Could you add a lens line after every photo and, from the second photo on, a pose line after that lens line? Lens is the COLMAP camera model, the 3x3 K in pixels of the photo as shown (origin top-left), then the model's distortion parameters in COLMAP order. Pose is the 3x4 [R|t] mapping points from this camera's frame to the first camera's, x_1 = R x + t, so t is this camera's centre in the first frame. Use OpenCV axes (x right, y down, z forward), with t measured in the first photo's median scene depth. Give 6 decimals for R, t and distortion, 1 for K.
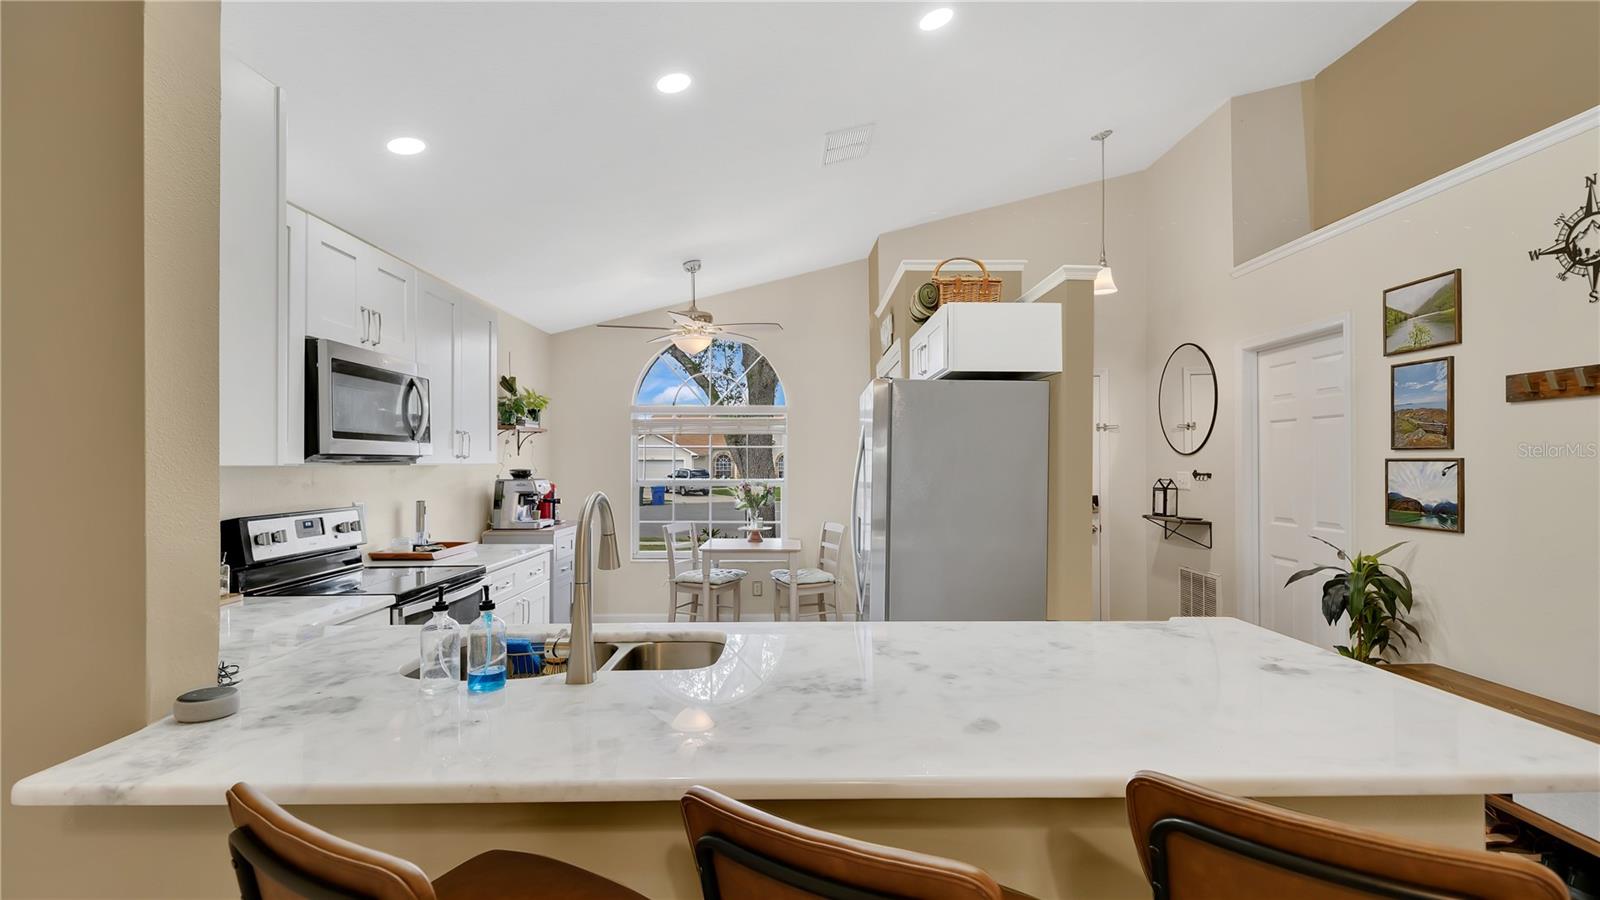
lens RADIAL K [[732.5, 0, 799.3], [0, 732.5, 456.5], [0, 0, 1]] dist [0.000371, -0.000474]
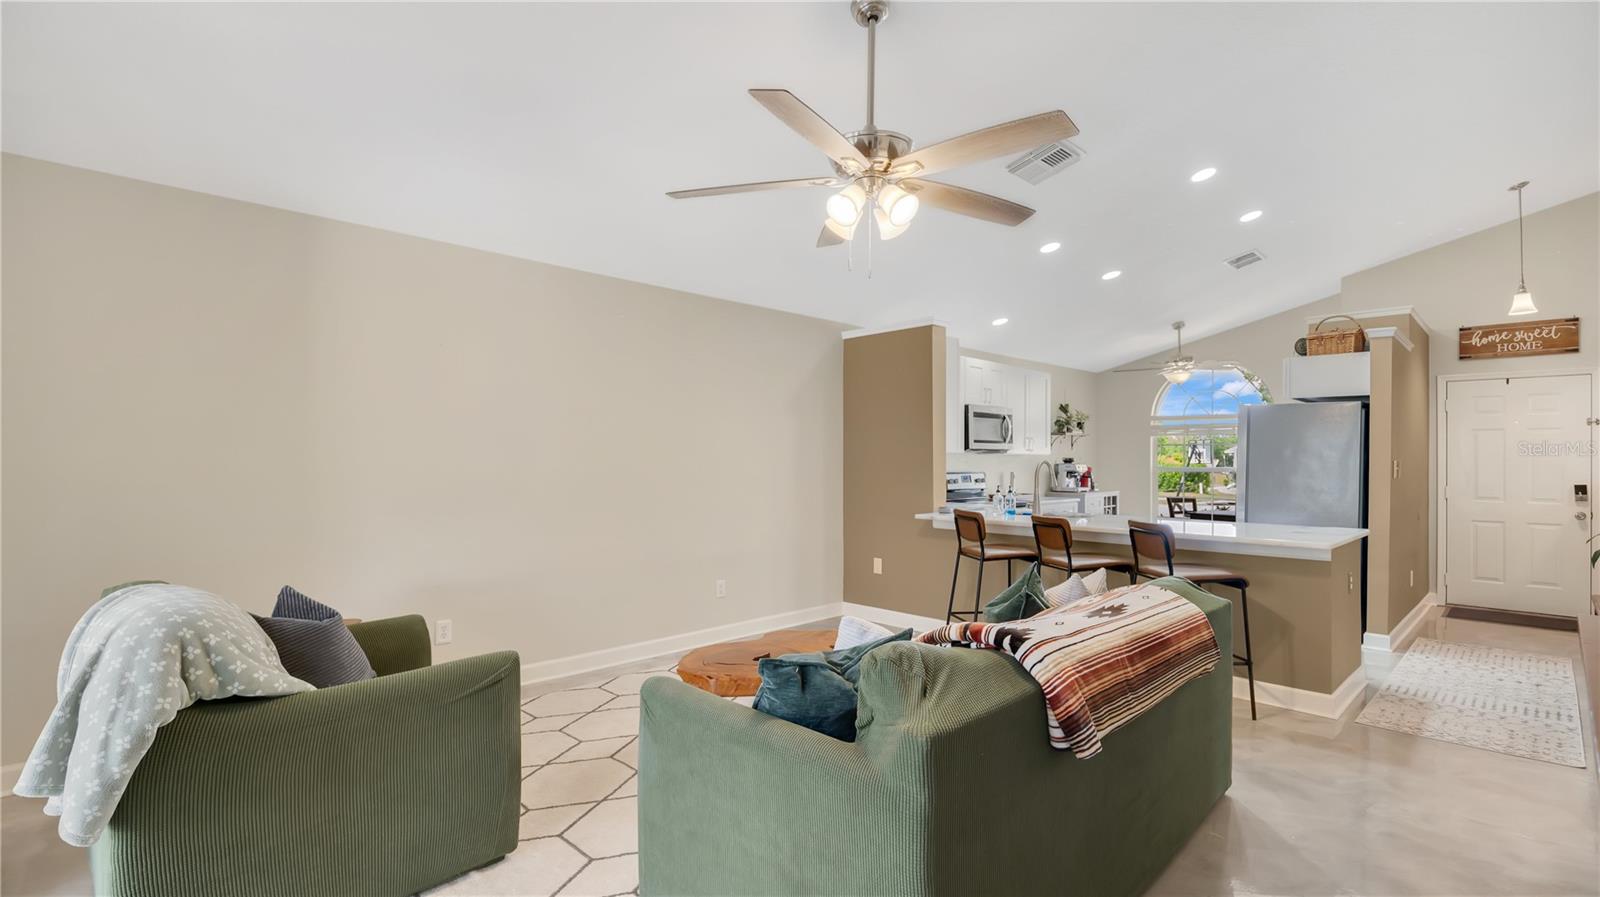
lens RADIAL K [[732.5, 0, 799.3], [0, 732.5, 455.0], [0, 0, 1]] dist [0.000371, -0.000474]
pose [[0.691577, 0.000758, -0.722303, 0.441751], [0.000454, 0.999999, 0.001483, 0.007966], [0.722303, -0.001354, 0.691575, -0.677240]]
